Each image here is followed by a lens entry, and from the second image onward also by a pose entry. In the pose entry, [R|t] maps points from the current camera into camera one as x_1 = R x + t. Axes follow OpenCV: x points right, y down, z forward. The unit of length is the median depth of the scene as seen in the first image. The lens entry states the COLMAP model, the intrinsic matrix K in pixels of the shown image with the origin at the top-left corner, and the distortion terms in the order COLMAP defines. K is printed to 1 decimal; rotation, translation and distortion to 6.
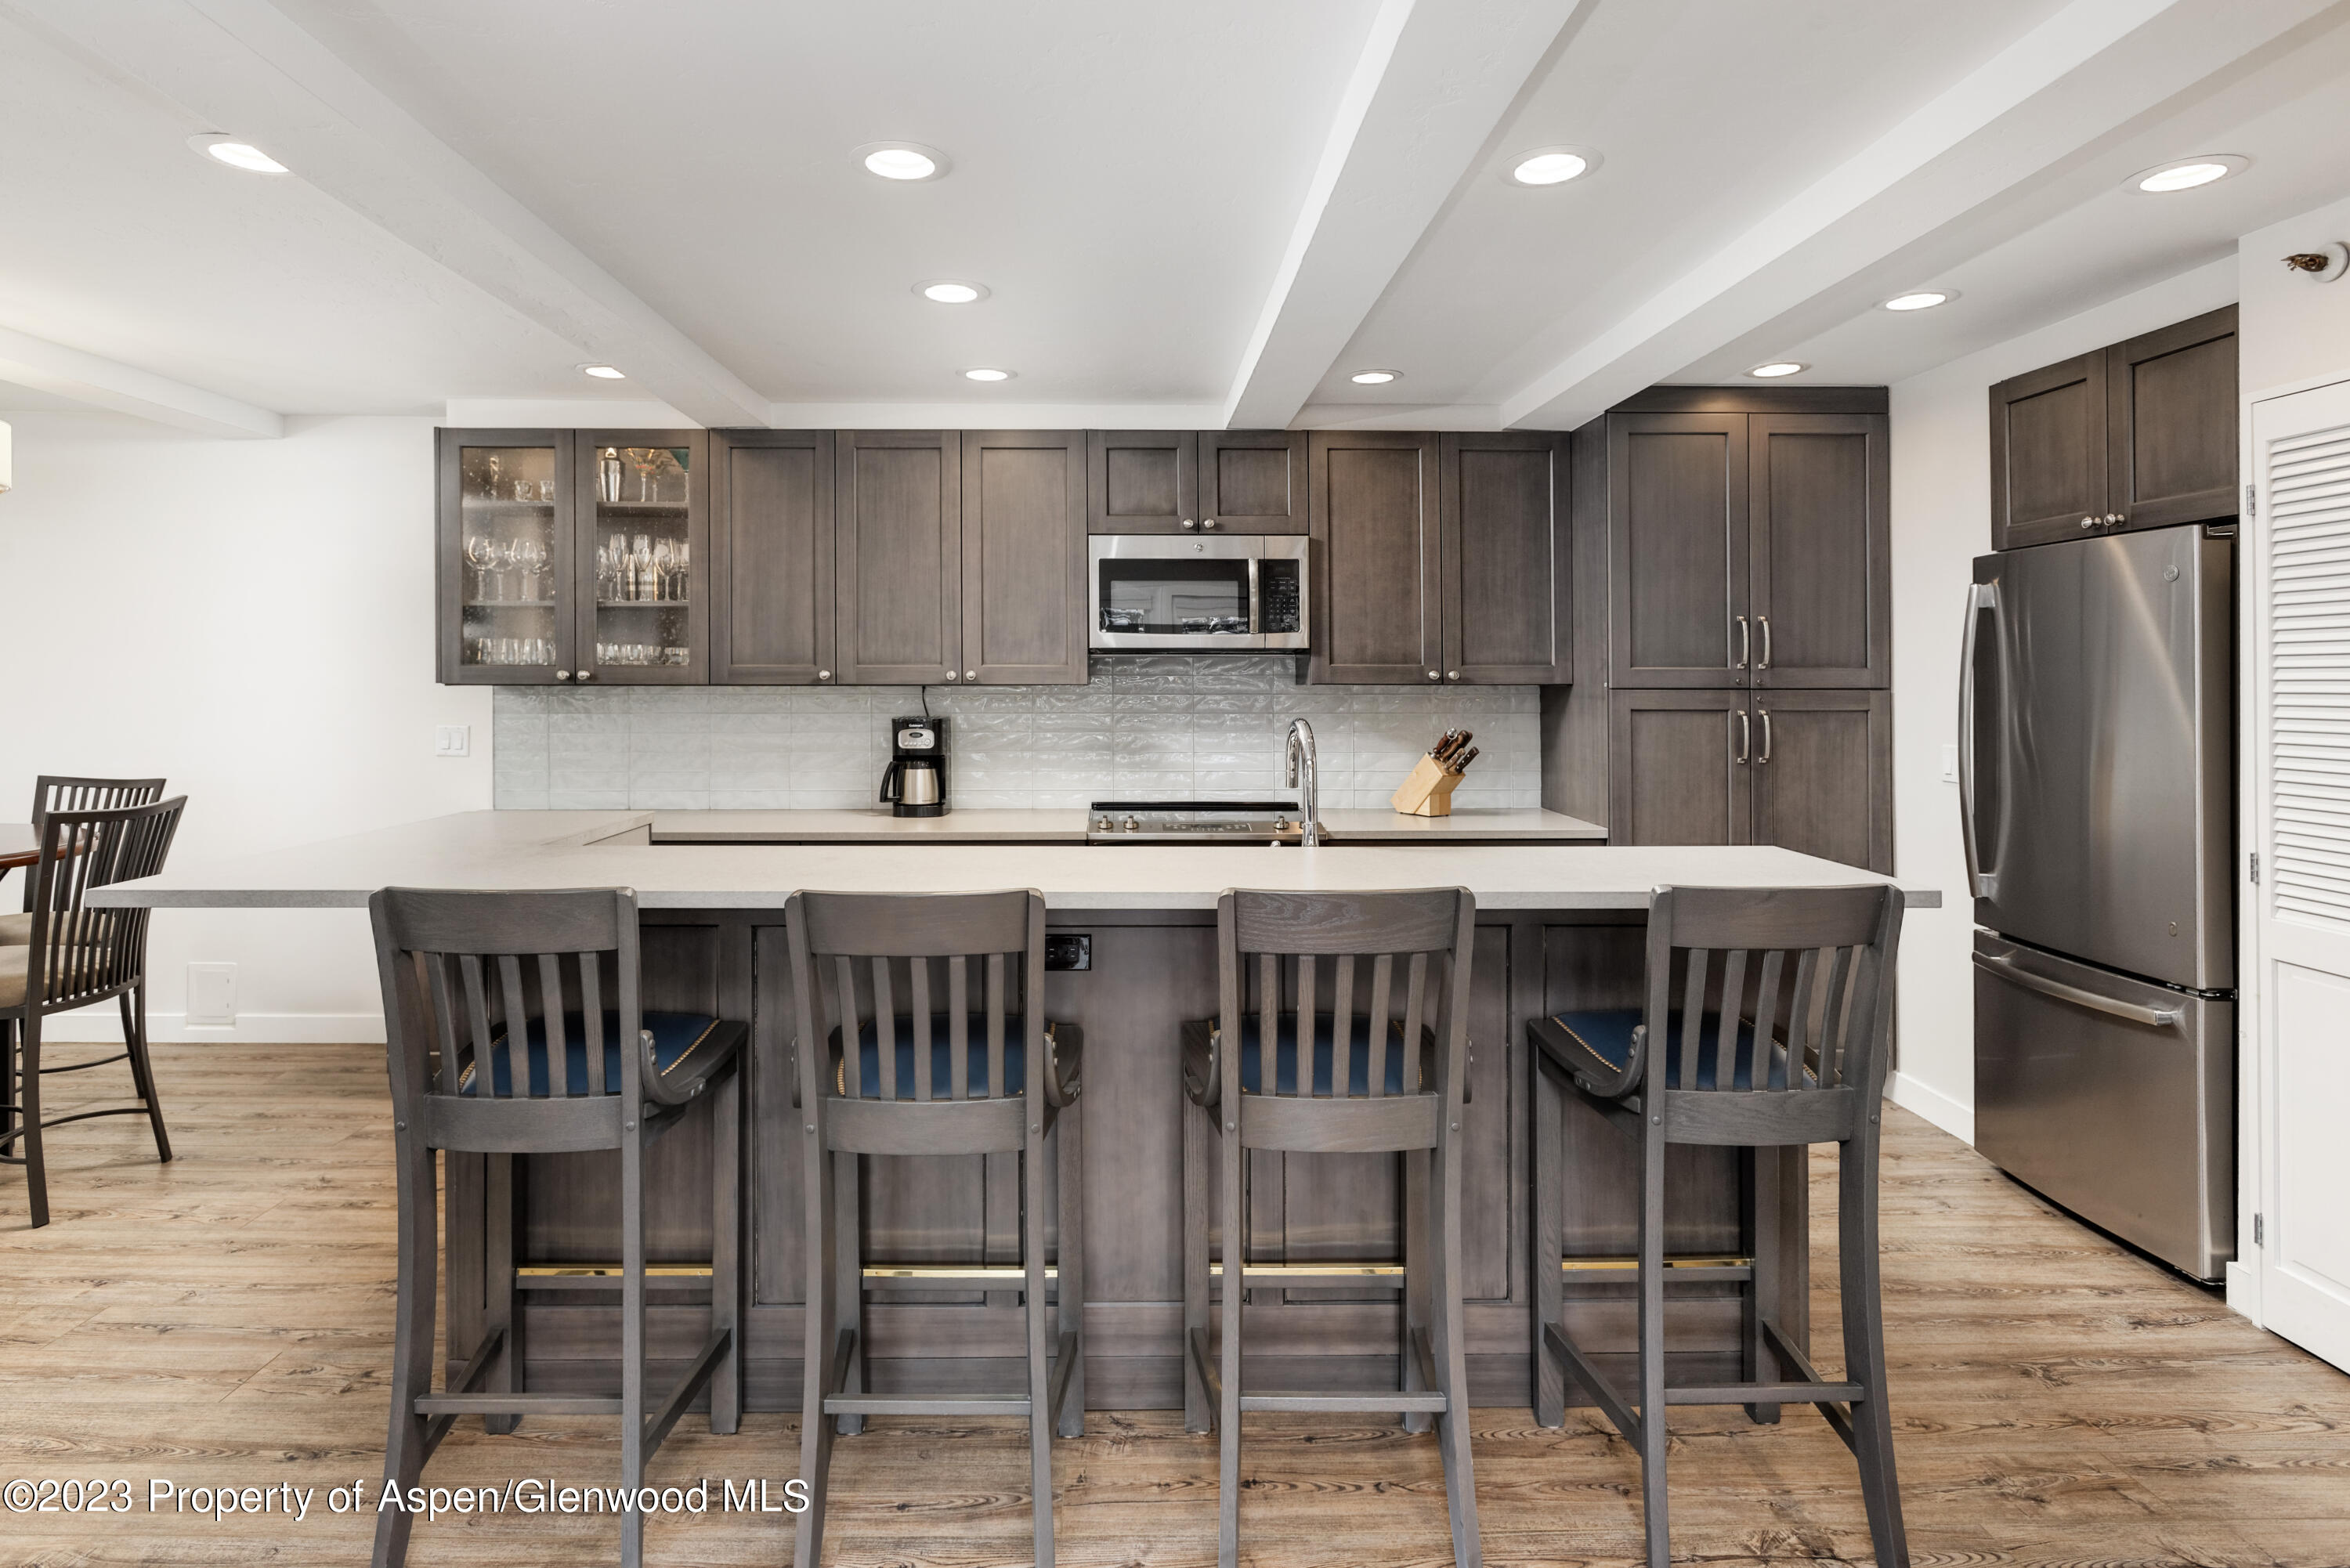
lens RADIAL K [[1316.5, 0, 1117.9], [0, 1316.5, 667.1], [0, 0, 1]] dist [-0.010078, 0.001494]
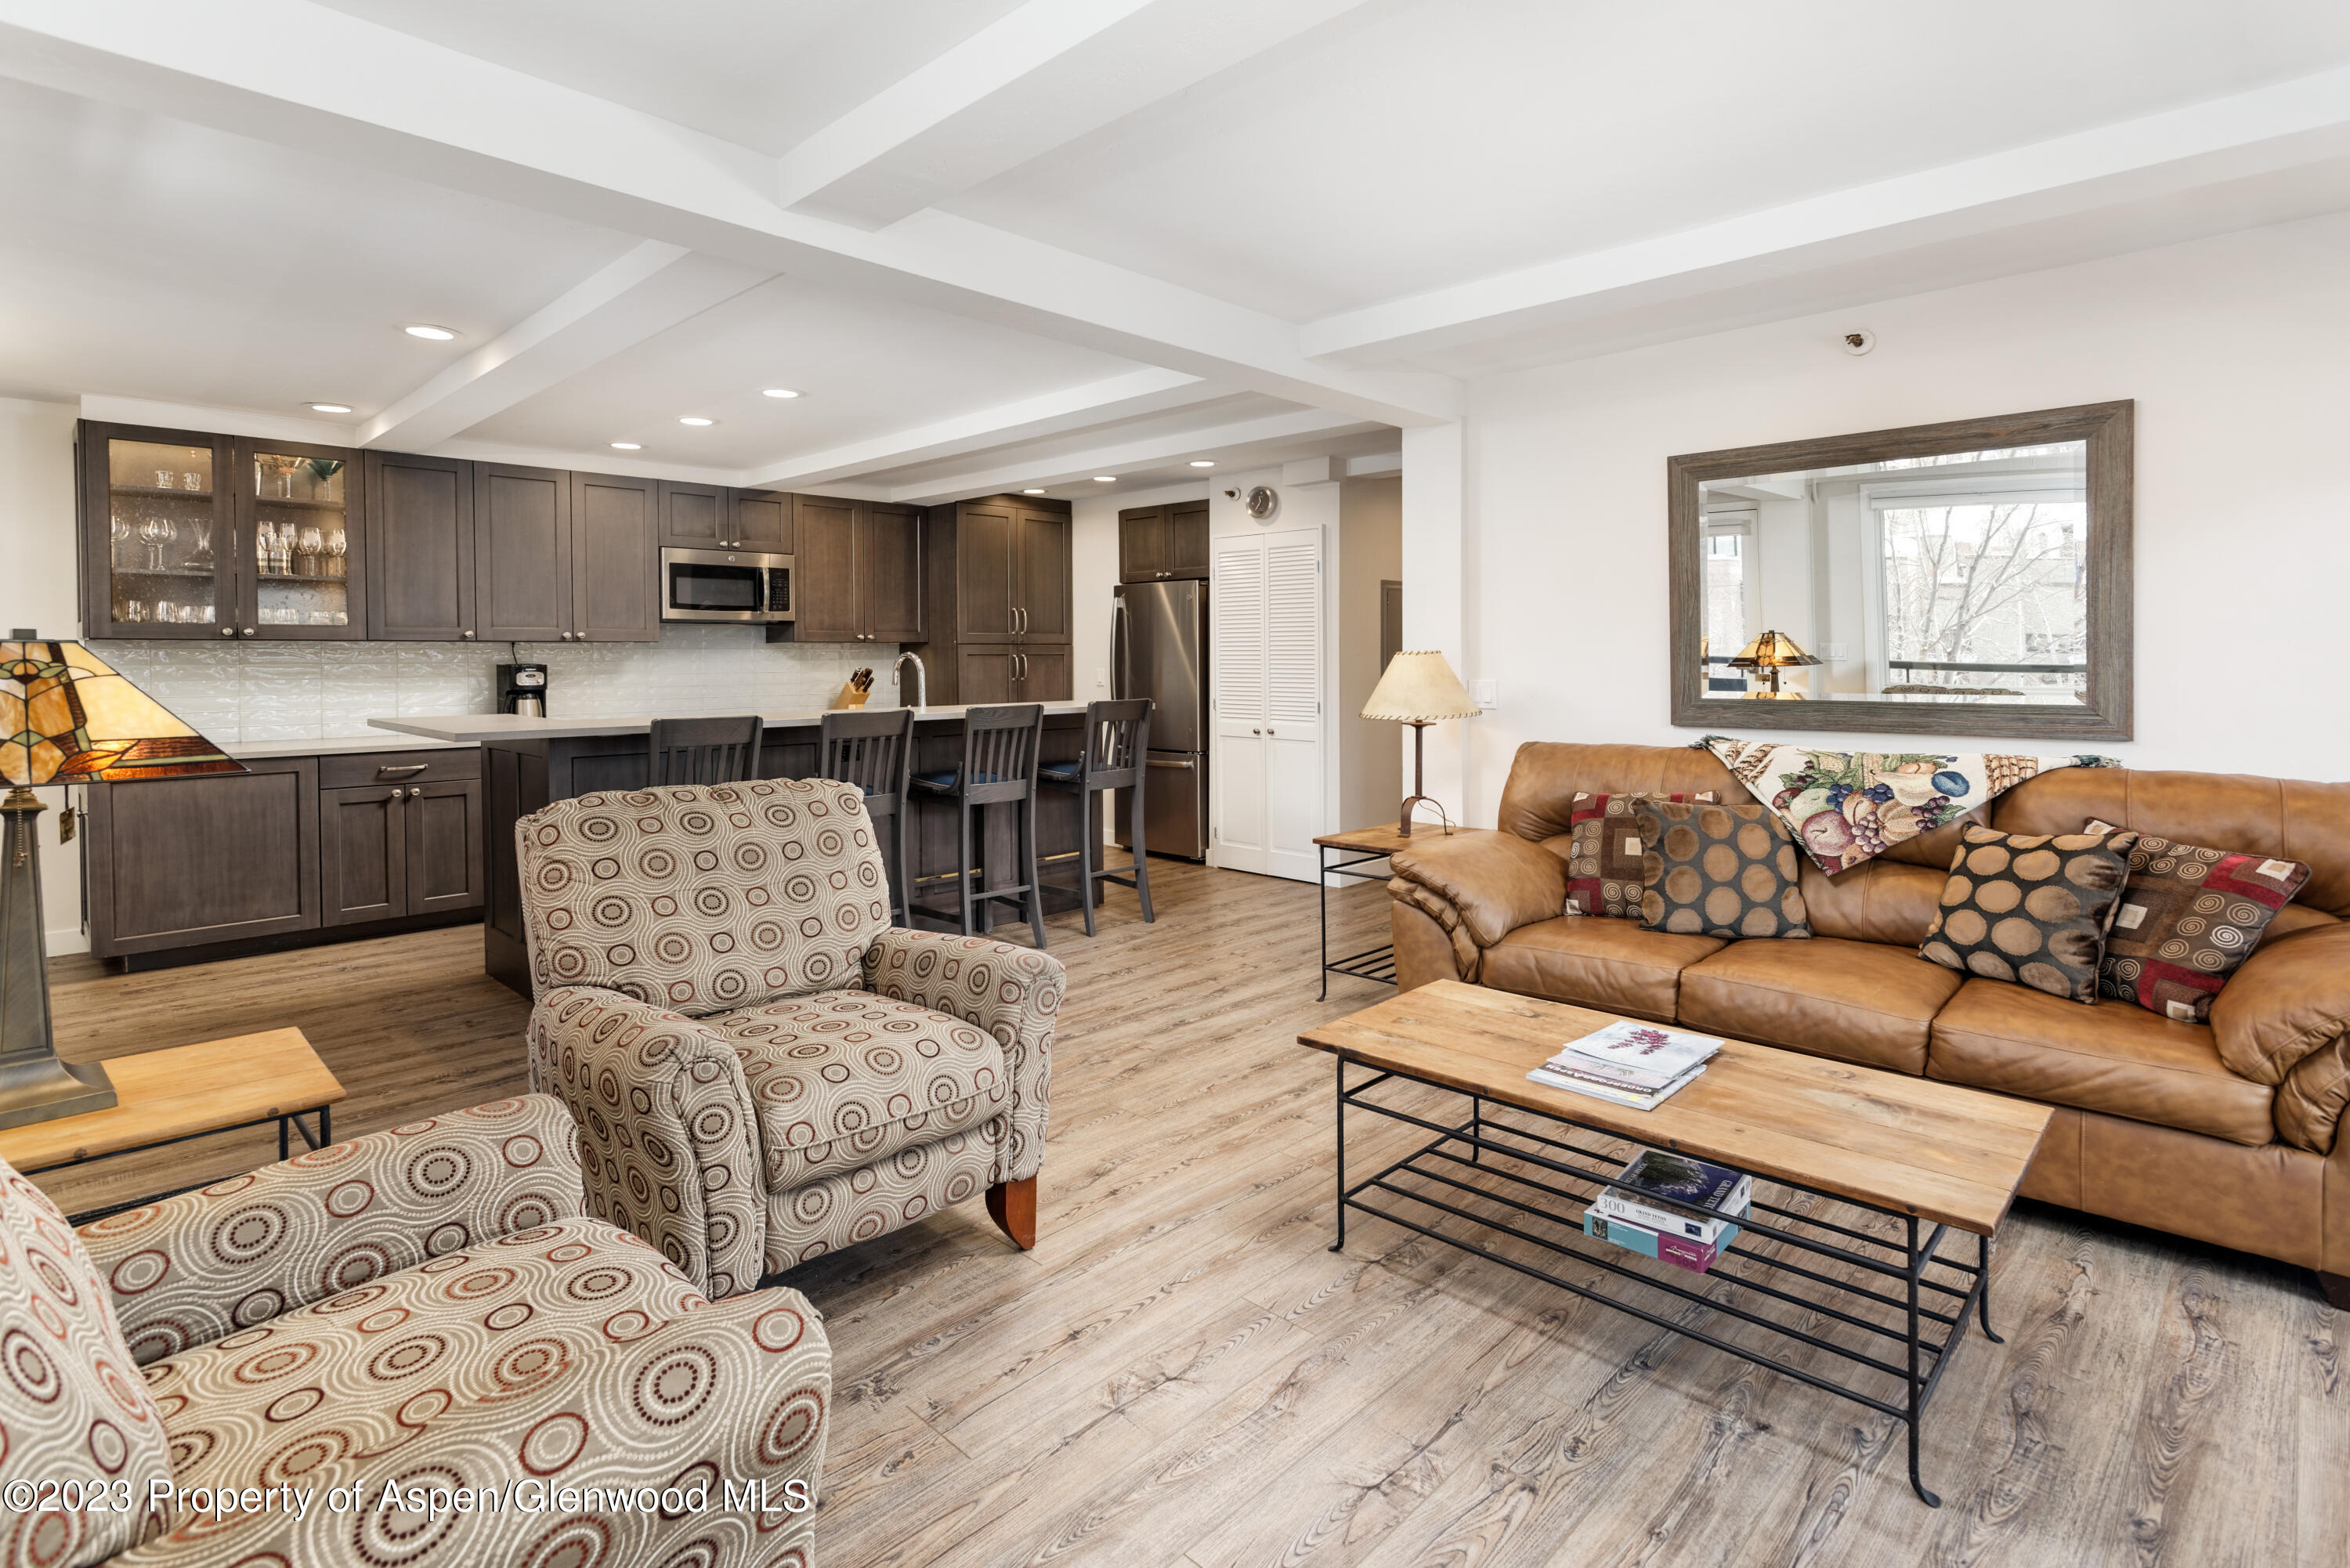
lens RADIAL K [[1138.4, 0, 1213.9], [0, 1138.4, 662.1], [0, 0, 1]] dist [-0.002319, 0.001616]
pose [[0.709566, -0.008673, 0.704586, -0.515580], [-0.004553, 0.999847, 0.016893, 0.012067], [-0.704624, -0.015194, 0.709418, -0.441218]]
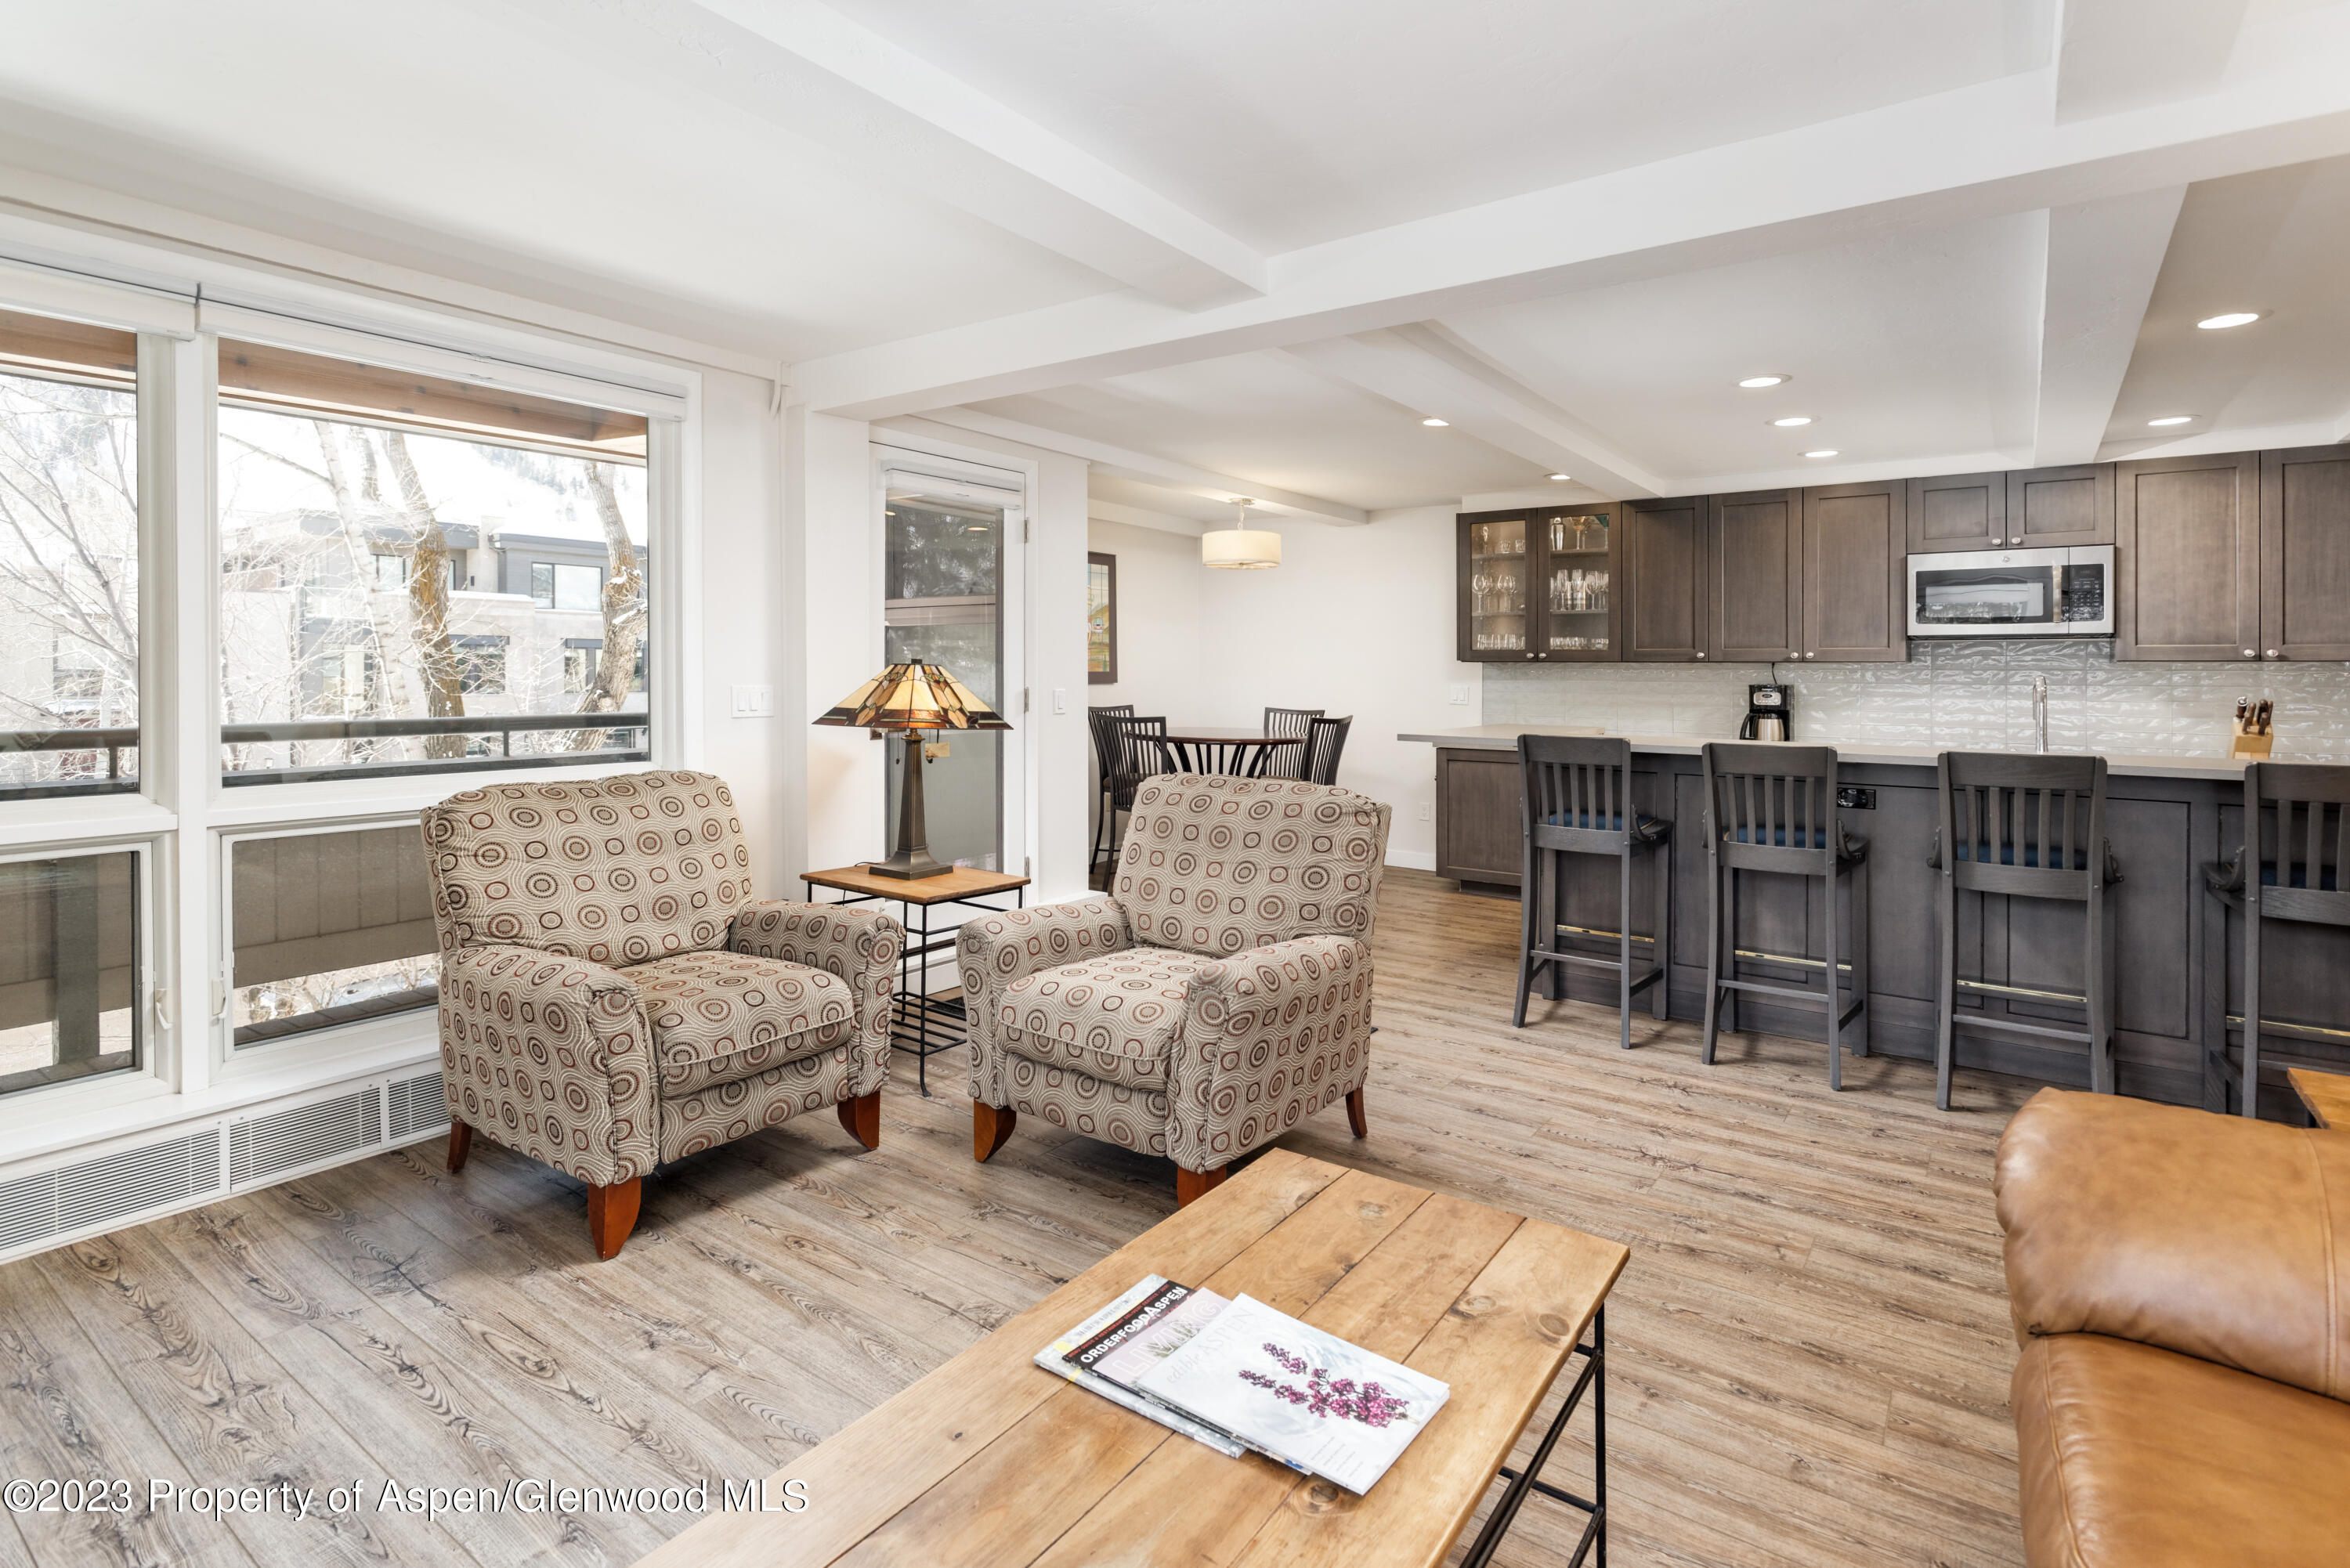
lens RADIAL K [[1138.4, 0, 1134.1], [0, 1138.4, 673.3], [0, 0, 1]] dist [-0.002319, 0.001616]
pose [[0.790264, 0.005404, -0.612743, 0.070160], [0.000625, 0.999953, 0.009626, 0.013974], [0.612767, -0.007990, 0.790224, -0.460477]]
